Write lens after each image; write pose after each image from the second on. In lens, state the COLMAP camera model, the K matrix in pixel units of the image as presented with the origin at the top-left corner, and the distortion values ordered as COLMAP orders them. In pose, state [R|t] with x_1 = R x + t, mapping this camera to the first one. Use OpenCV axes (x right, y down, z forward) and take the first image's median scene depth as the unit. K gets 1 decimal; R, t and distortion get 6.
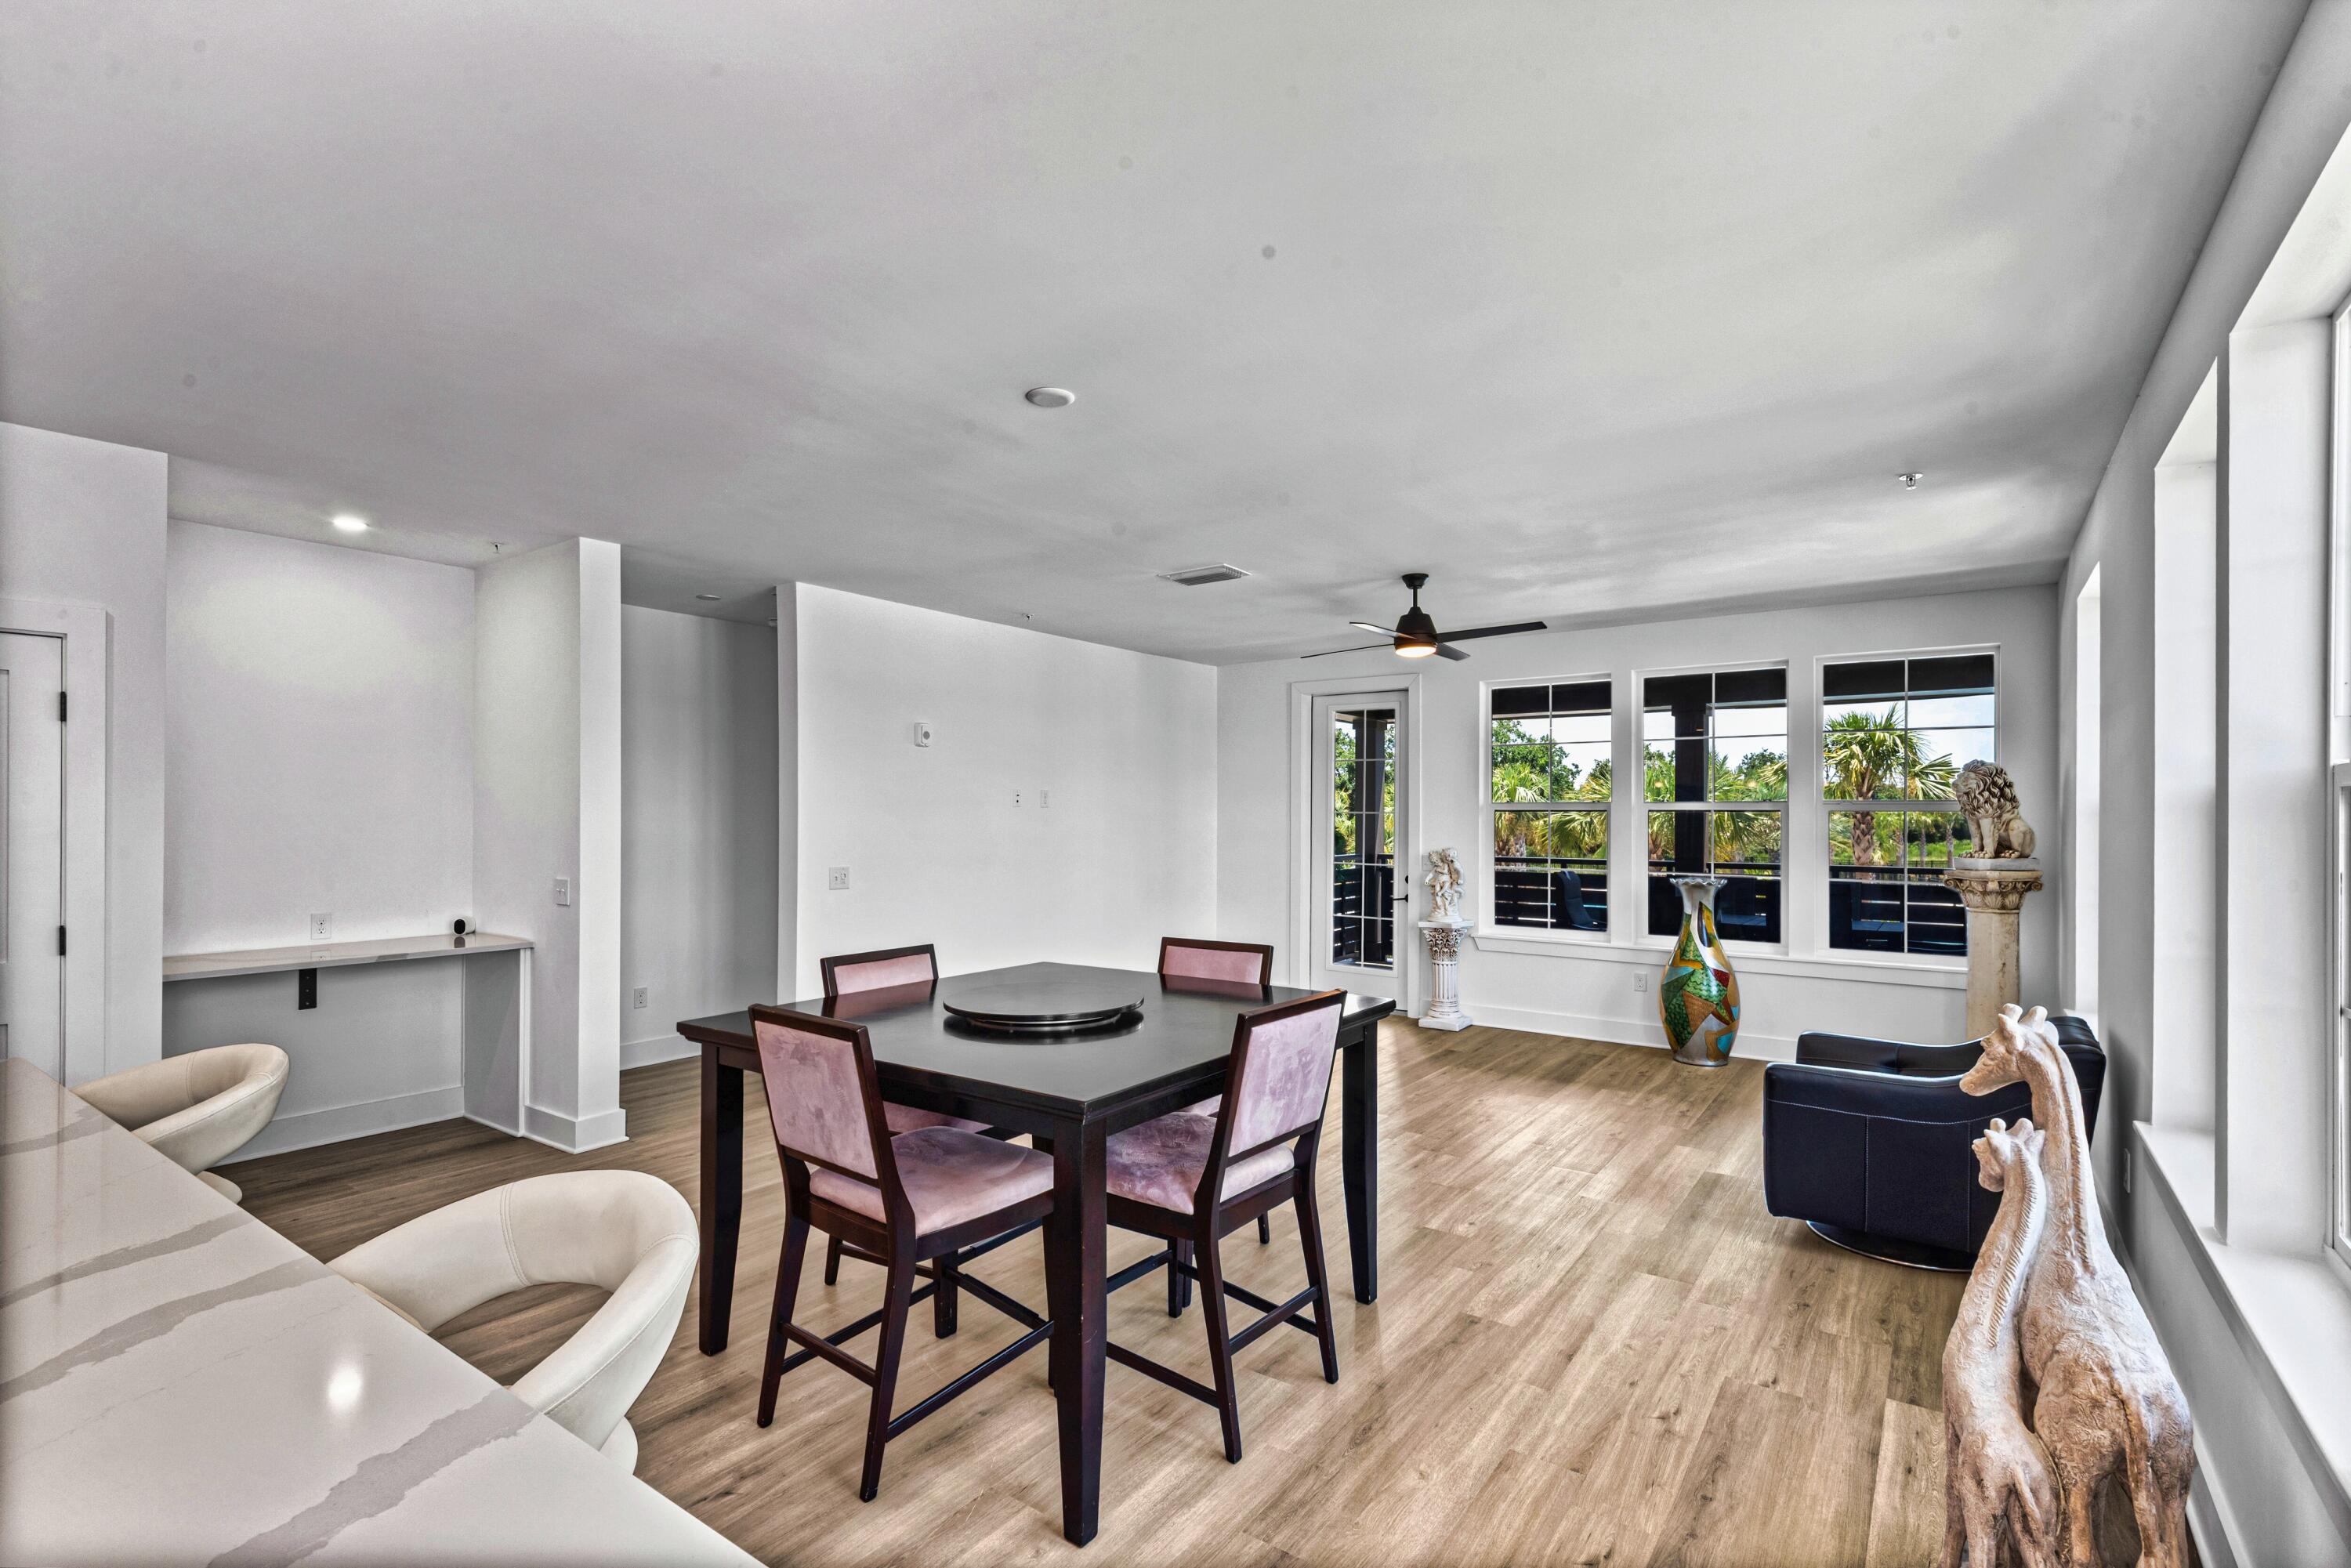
lens RADIAL K [[1084.2, 0, 1170.3], [0, 1084.2, 798.3], [0, 0, 1]] dist [0.033128, -0.020238]
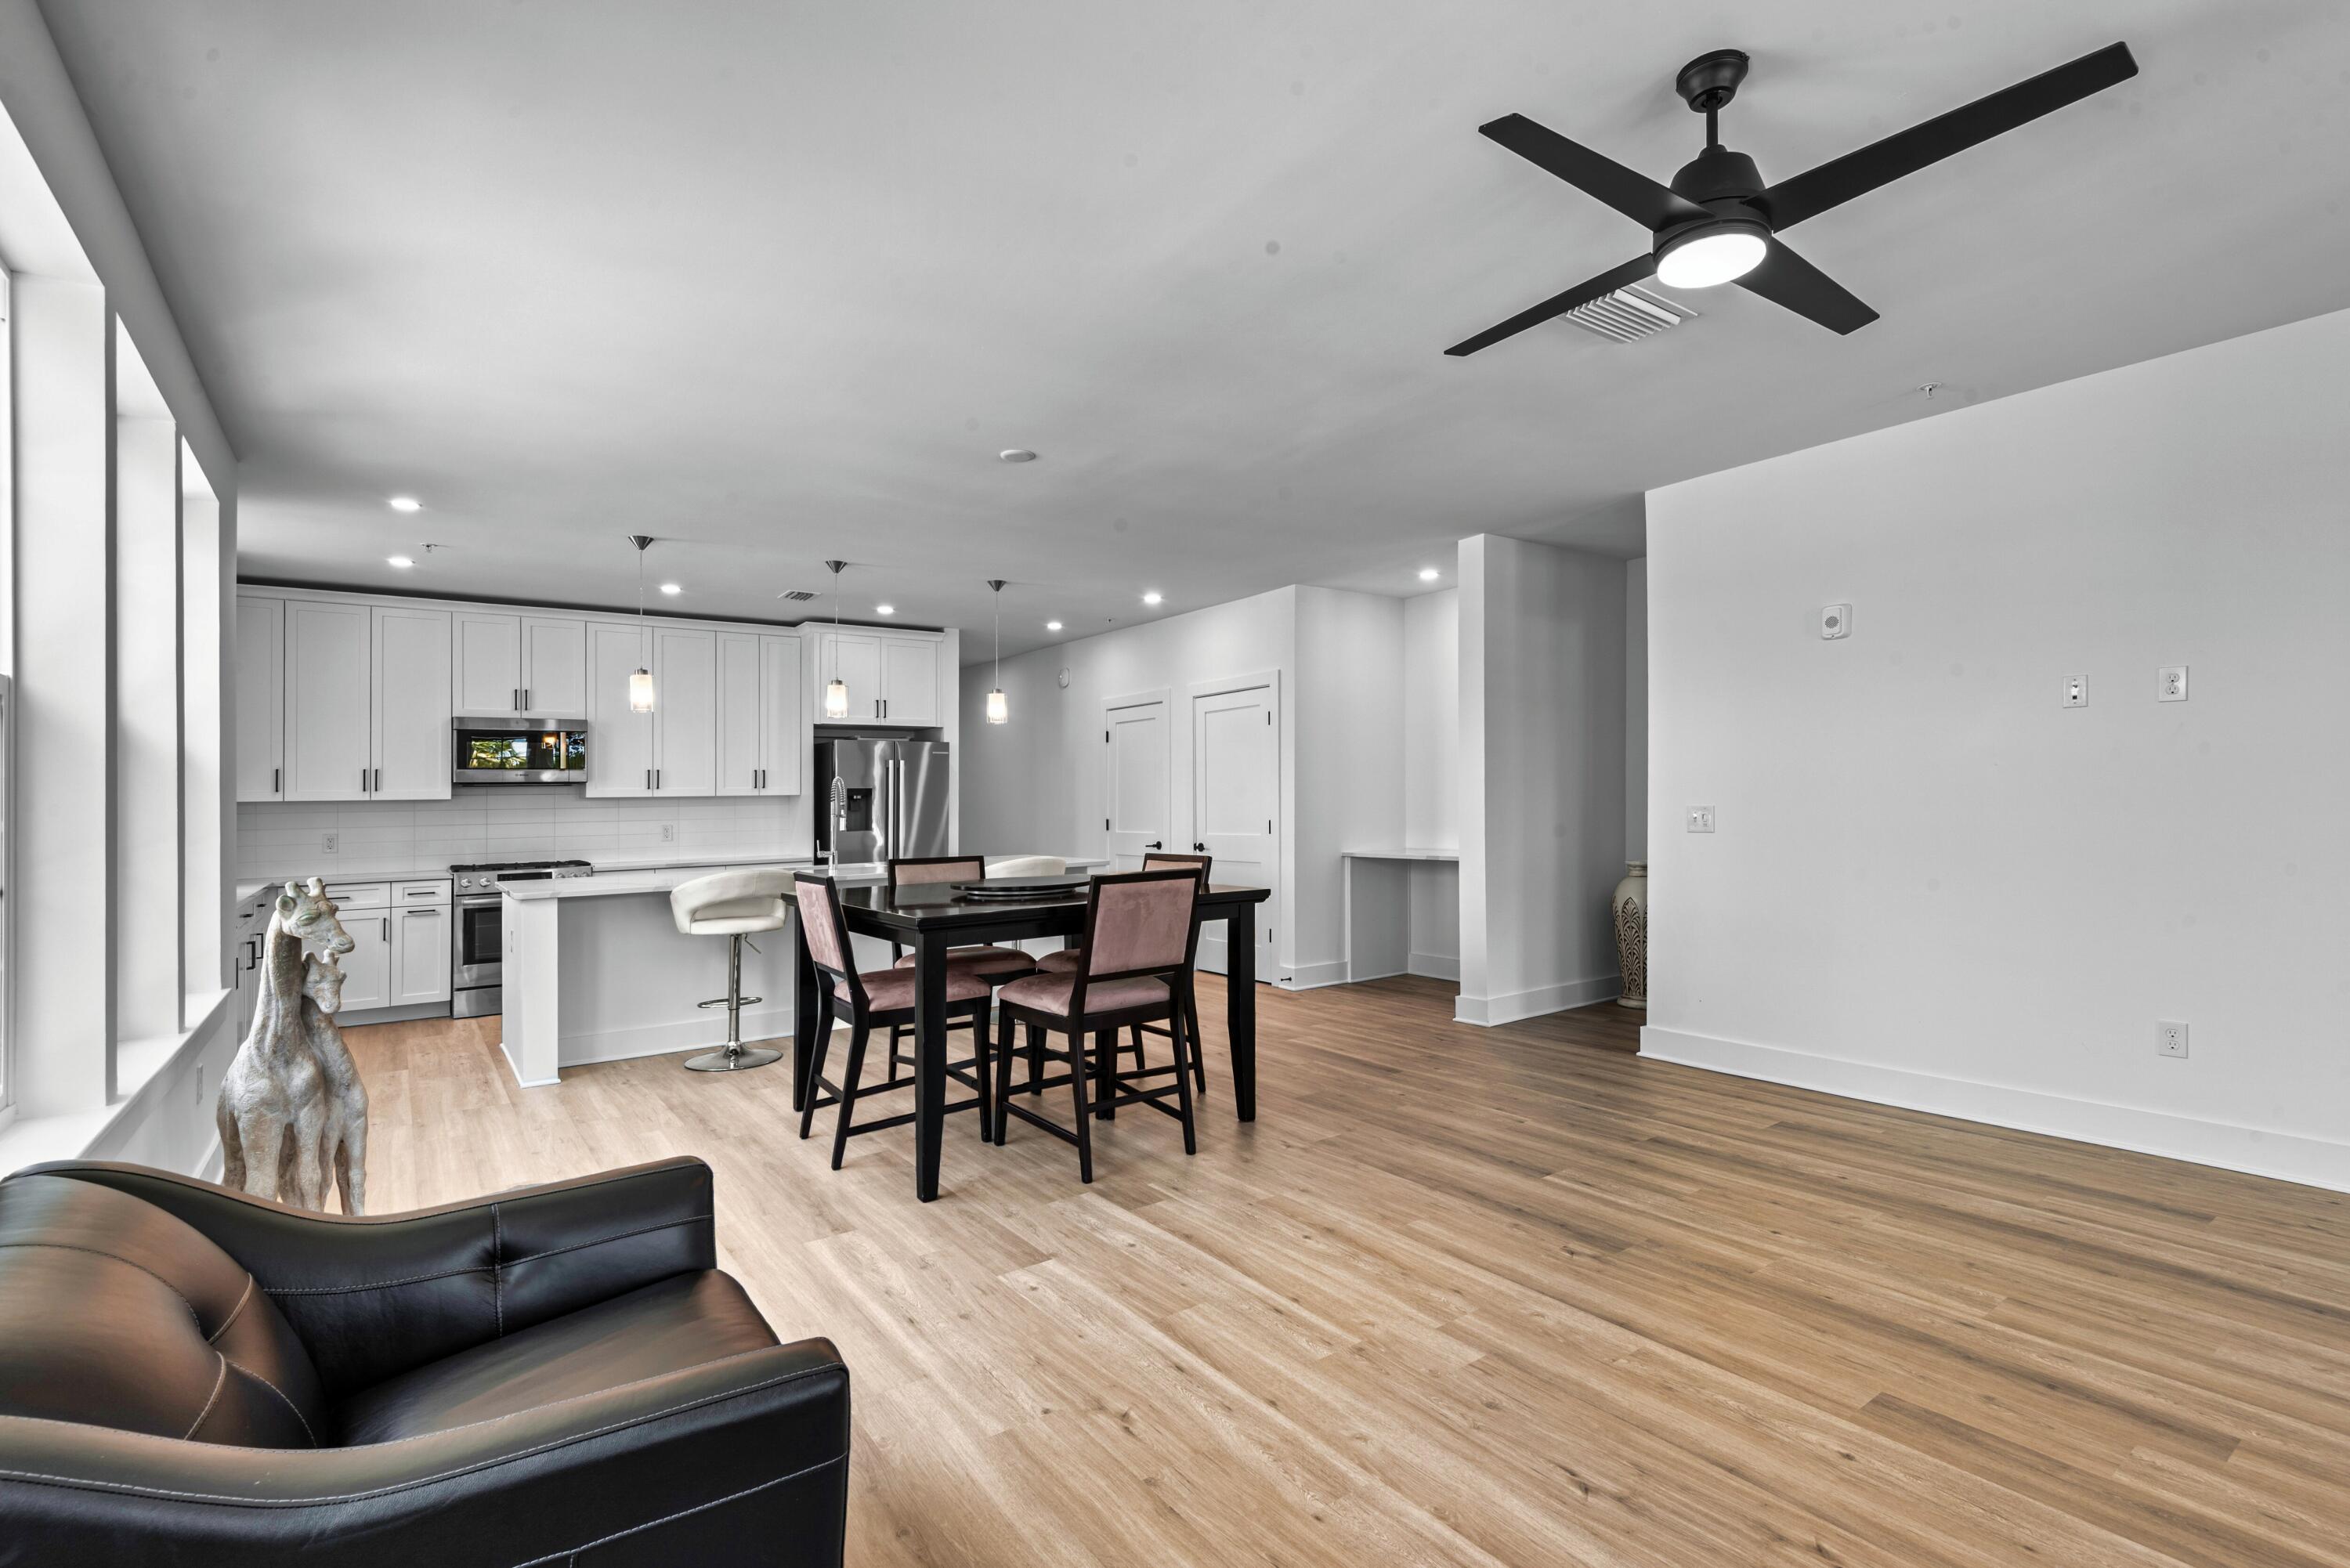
lens RADIAL K [[1064.6, 0, 1176.4], [0, 1064.6, 792.7], [0, 0, 1]] dist [0.025935, -0.017564]
pose [[-0.310969, -0.003371, -0.950414, 0.569965], [0.030915, 0.999429, -0.013660, 0.047324], [0.949917, -0.033630, -0.310687, 0.819374]]
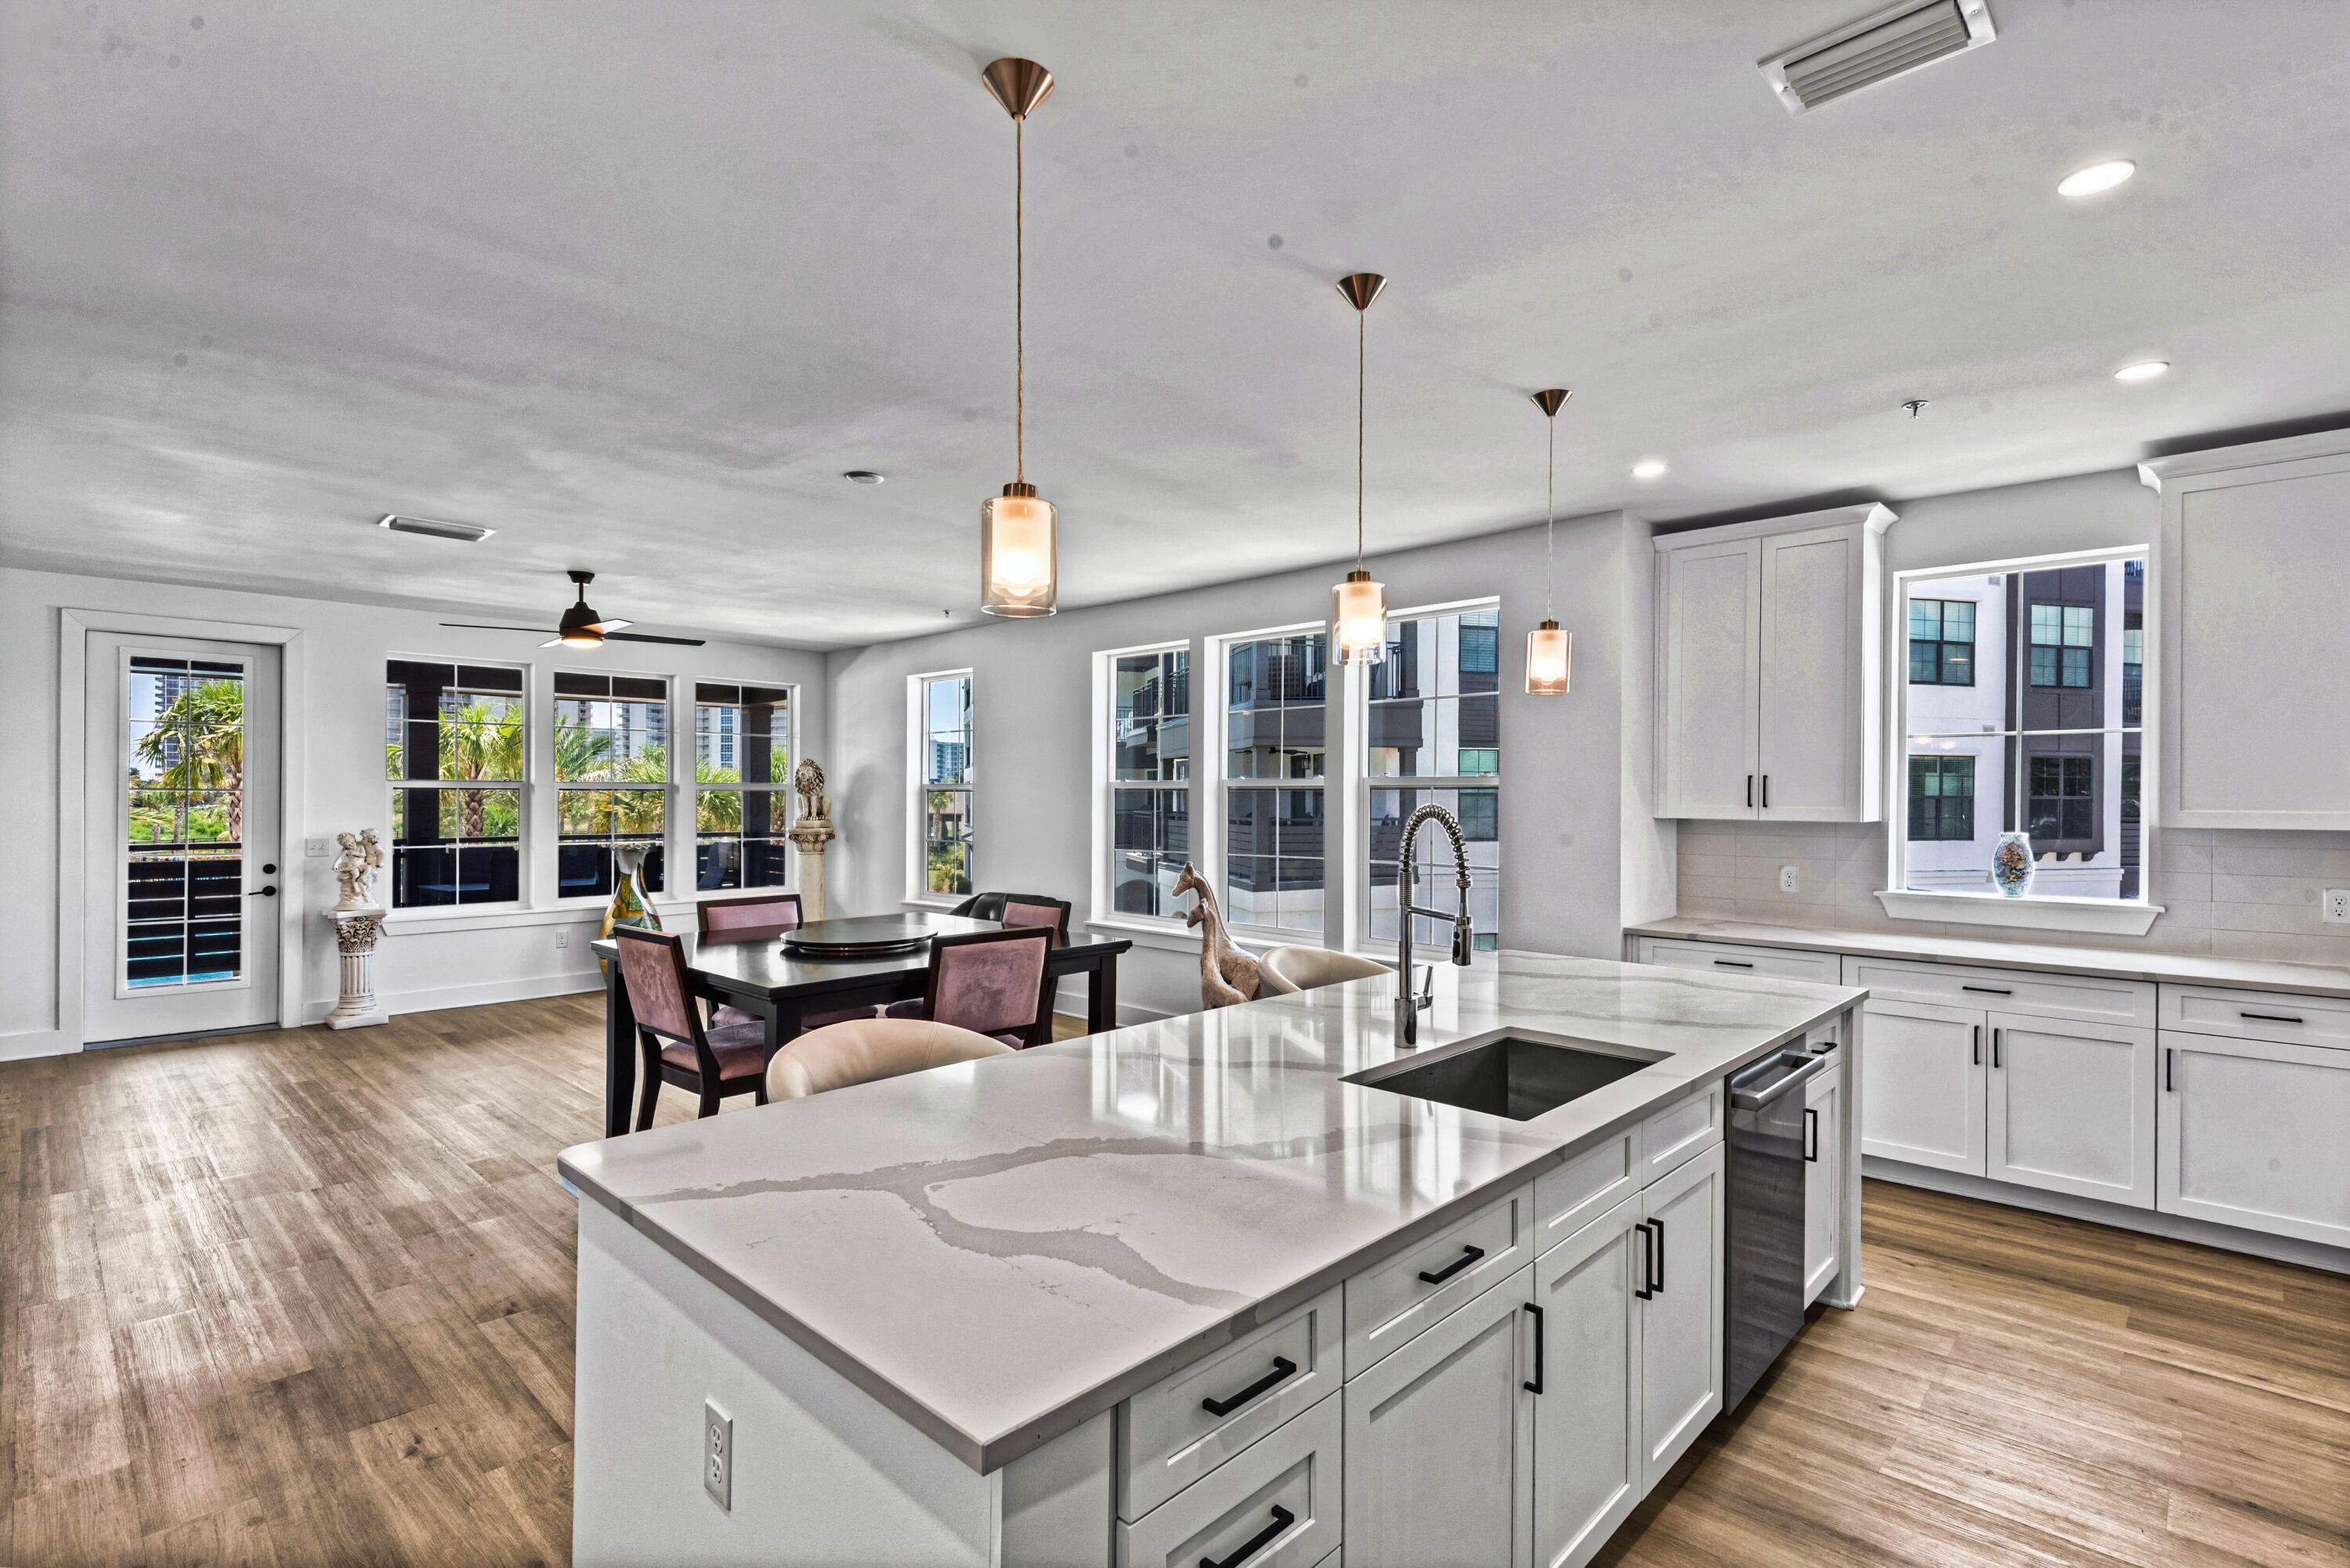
lens RADIAL K [[1097.6, 0, 1175.2], [0, 1097.6, 812.3], [0, 0, 1]] dist [0.030181, -0.000276]
pose [[0.146163, -0.015075, 0.989146, -0.698005], [-0.015438, 0.999727, 0.017517, 0.005036], [-0.989140, -0.017831, 0.145891, 0.212520]]
